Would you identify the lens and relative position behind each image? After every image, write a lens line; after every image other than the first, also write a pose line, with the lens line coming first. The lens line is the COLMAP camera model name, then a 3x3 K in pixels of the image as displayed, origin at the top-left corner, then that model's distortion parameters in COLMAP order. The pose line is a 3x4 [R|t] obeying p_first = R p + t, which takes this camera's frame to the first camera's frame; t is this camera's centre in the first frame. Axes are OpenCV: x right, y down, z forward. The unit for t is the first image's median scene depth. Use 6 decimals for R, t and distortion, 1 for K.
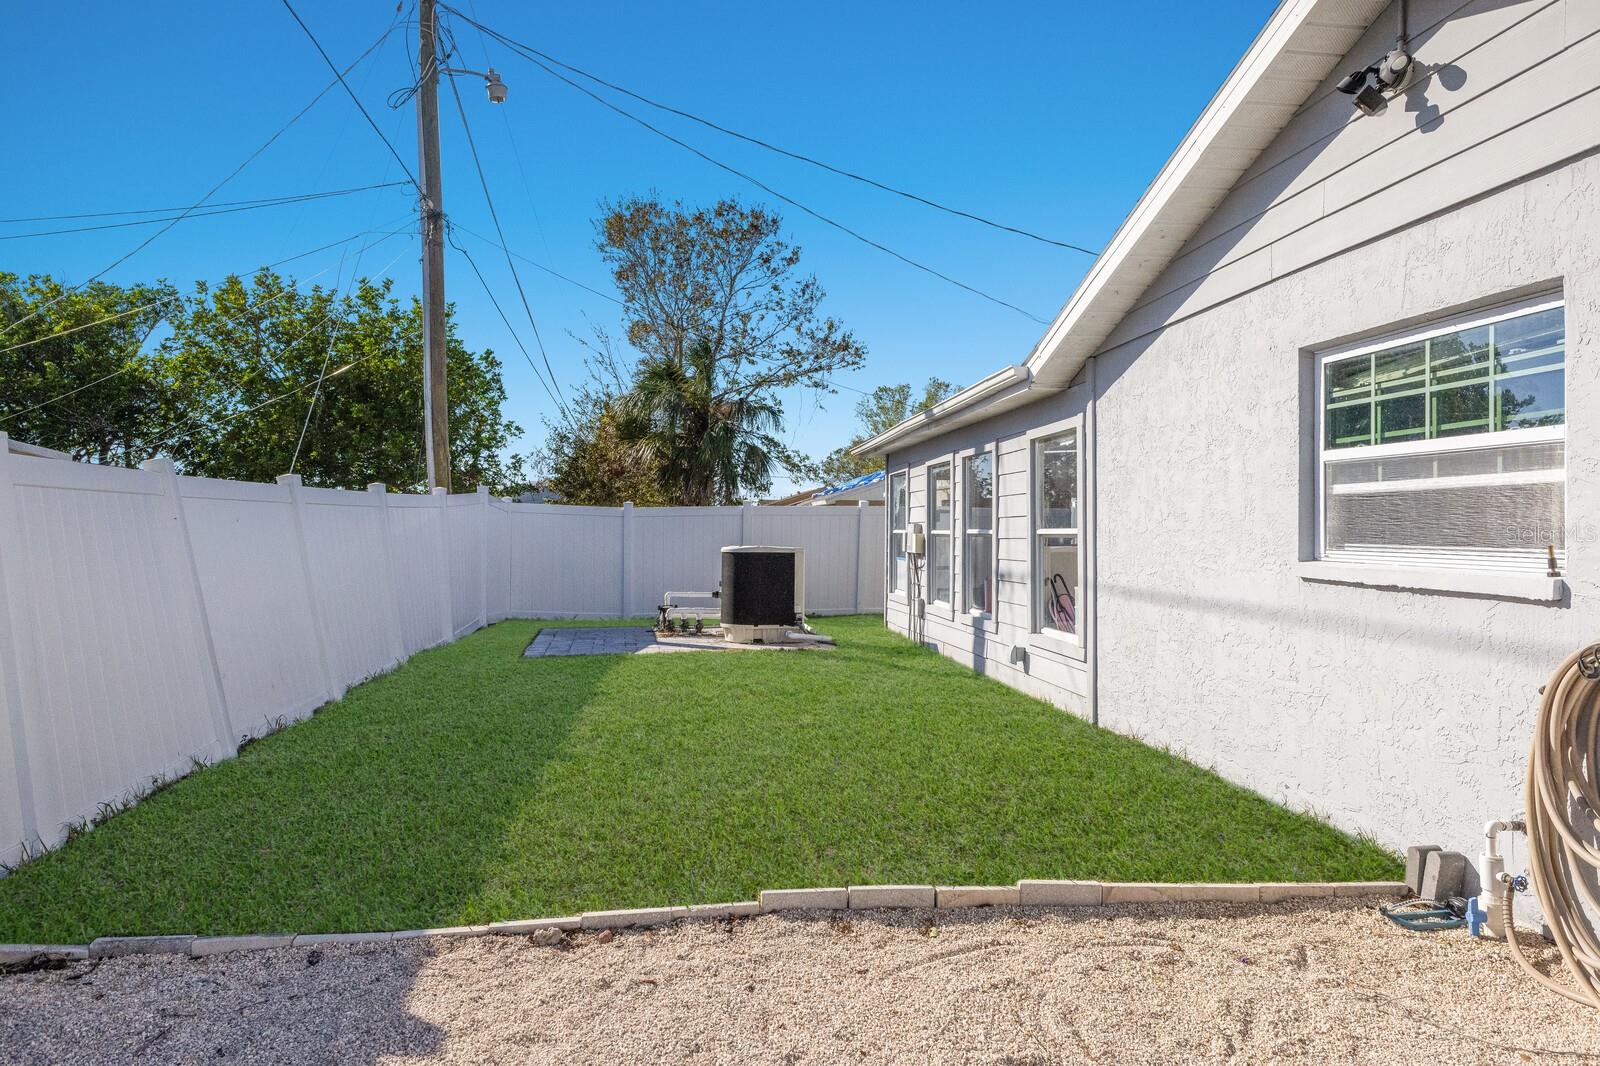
lens RADIAL K [[1014.6, 0, 800.0], [0, 1014.6, 533.0], [0, 0, 1]] dist [-0.153146, 0.000585]
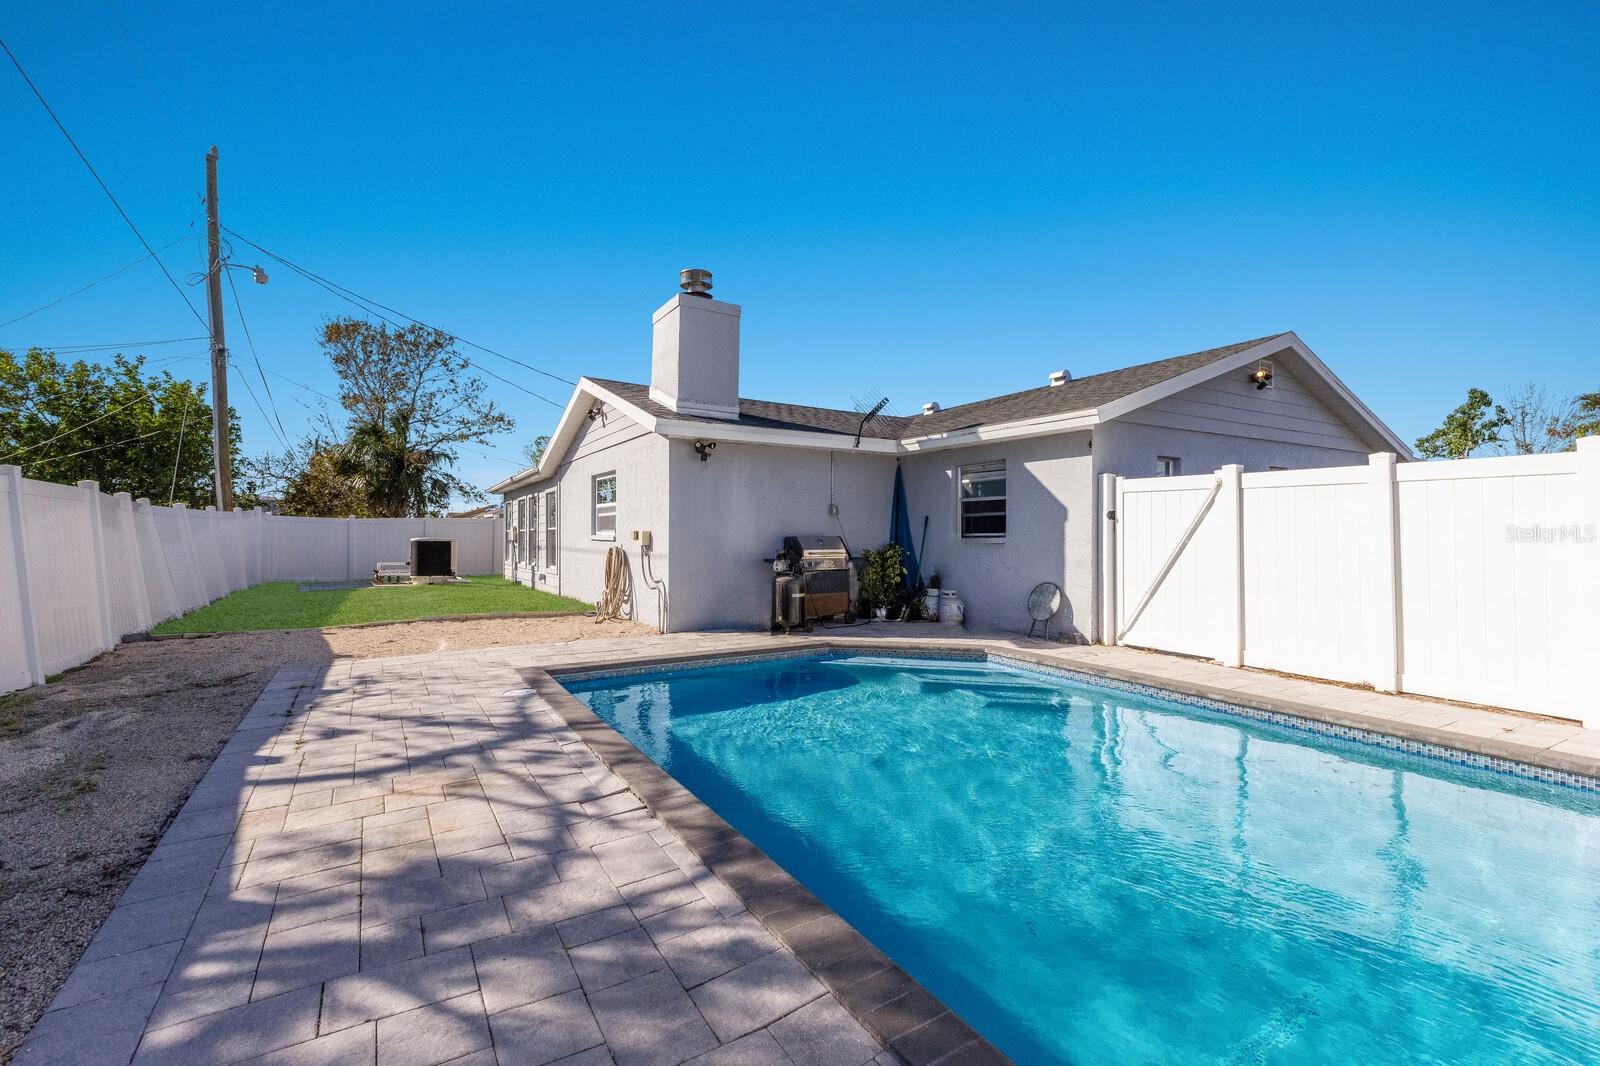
lens RADIAL K [[695.0, 0, 798.6], [0, 695.0, 521.0], [0, 0, 1]] dist [0.008692, -0.000107]
pose [[0.911198, 0.001315, 0.411966, 0.022654], [0.007466, 0.999778, -0.019704, 0.004948], [-0.411900, 0.021030, 0.910986, -0.245313]]
